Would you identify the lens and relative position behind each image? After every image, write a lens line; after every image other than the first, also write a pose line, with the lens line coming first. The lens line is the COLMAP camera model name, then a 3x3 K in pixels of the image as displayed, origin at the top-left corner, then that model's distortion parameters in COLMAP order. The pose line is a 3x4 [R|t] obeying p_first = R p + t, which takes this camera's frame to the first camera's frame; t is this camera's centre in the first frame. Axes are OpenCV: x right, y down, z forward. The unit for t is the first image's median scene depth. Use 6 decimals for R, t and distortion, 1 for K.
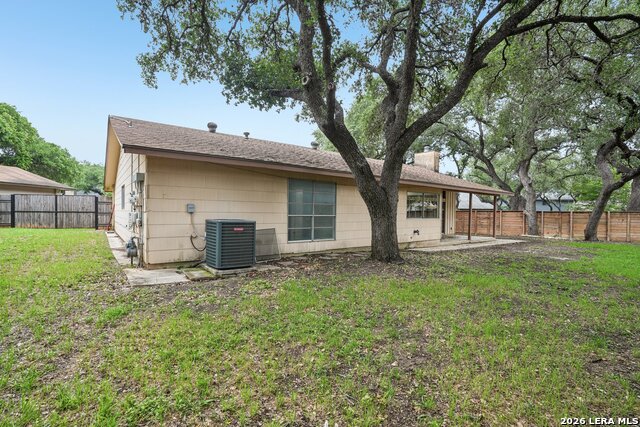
lens RADIAL K [[301.3, 0, 320.0], [0, 301.3, 213.5], [0, 0, 1]] dist [-0.058508, 0.020762]
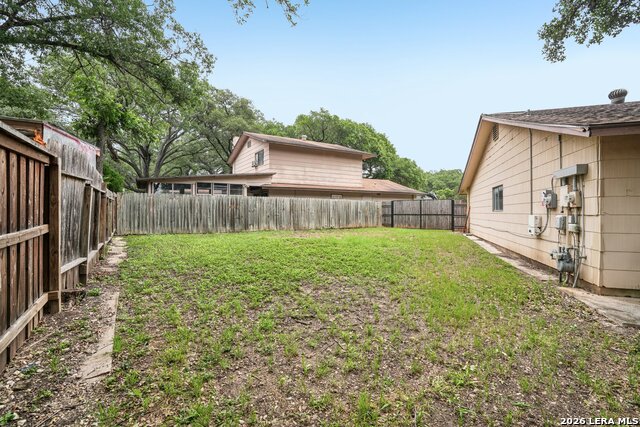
lens RADIAL K [[301.3, 0, 320.0], [0, 301.3, 213.5], [0, 0, 1]] dist [-0.058508, 0.020762]
pose [[0.559959, -0.008895, -0.828472, -0.146965], [0.005840, 0.999960, -0.006789, -0.004153], [0.828499, -0.001036, 0.559989, 0.006126]]
